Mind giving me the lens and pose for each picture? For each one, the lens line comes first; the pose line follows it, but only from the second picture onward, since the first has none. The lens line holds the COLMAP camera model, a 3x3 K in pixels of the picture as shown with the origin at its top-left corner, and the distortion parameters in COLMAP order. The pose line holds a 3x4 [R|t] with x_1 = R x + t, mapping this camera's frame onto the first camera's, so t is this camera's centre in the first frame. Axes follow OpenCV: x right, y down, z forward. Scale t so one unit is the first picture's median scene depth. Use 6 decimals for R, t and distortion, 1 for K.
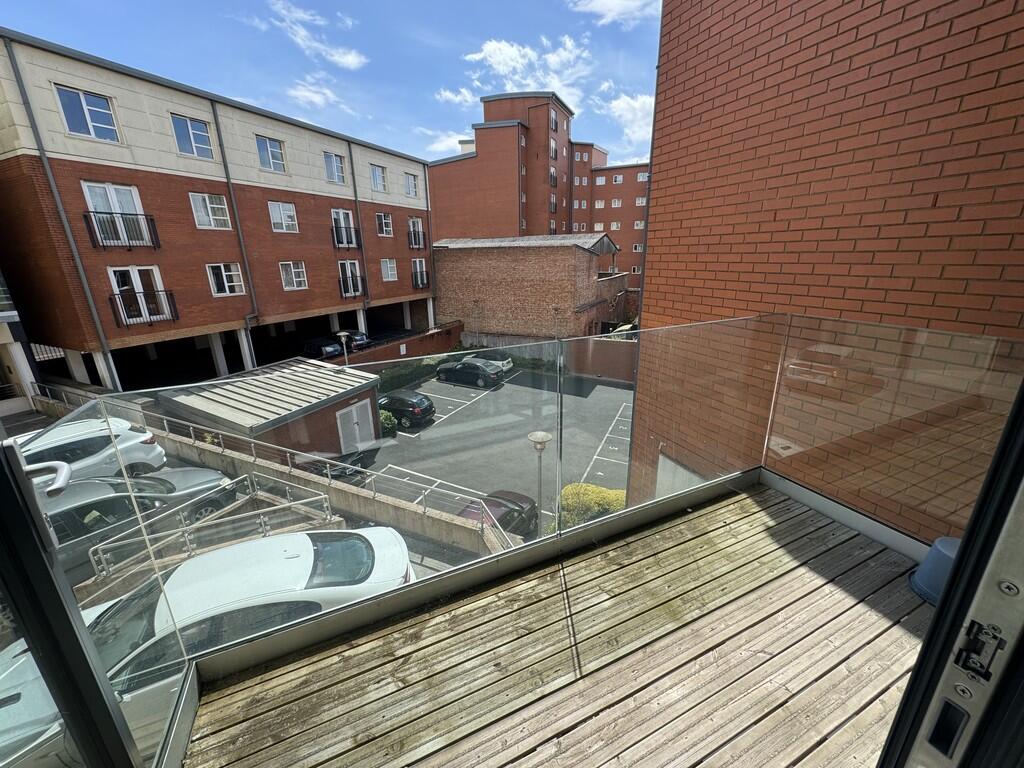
lens RADIAL K [[406.1, 0, 507.9], [0, 406.1, 379.2], [0, 0, 1]] dist [-0.000228, 0.000217]
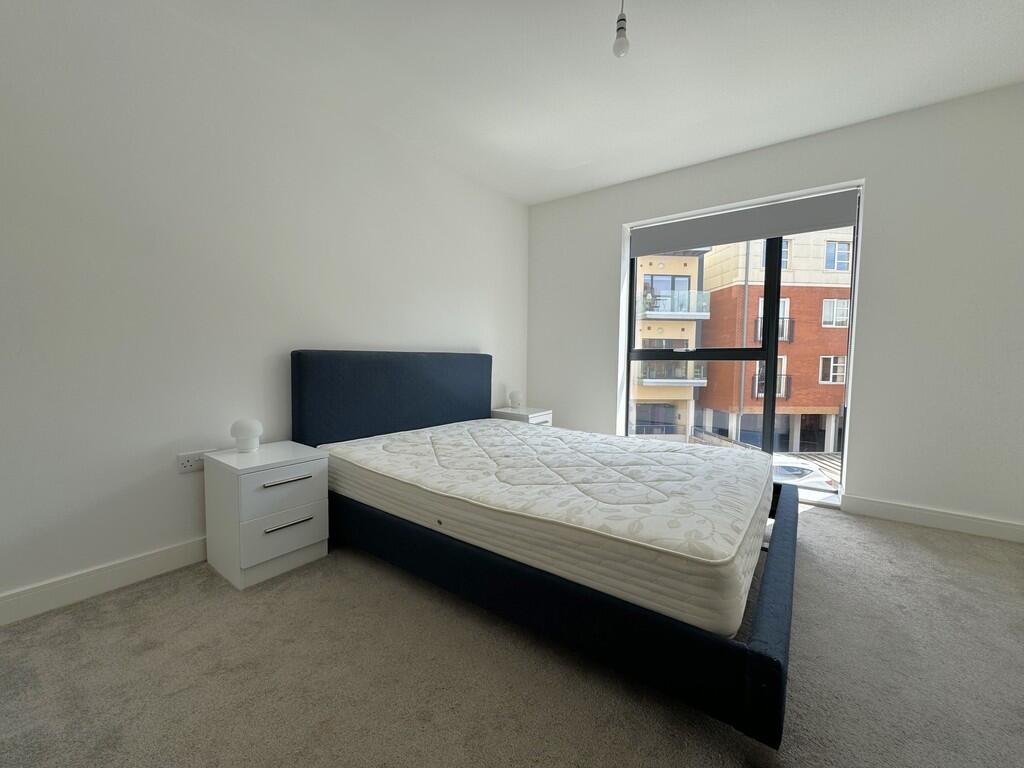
lens RADIAL K [[406.1, 0, 507.9], [0, 406.1, 379.2], [0, 0, 1]] dist [-0.000228, 0.000217]
pose [[0.484200, 0.090892, -0.870224, -0.152250], [-0.279312, 0.958607, -0.055288, 0.092536], [0.829178, 0.269834, 0.489545, -0.287080]]
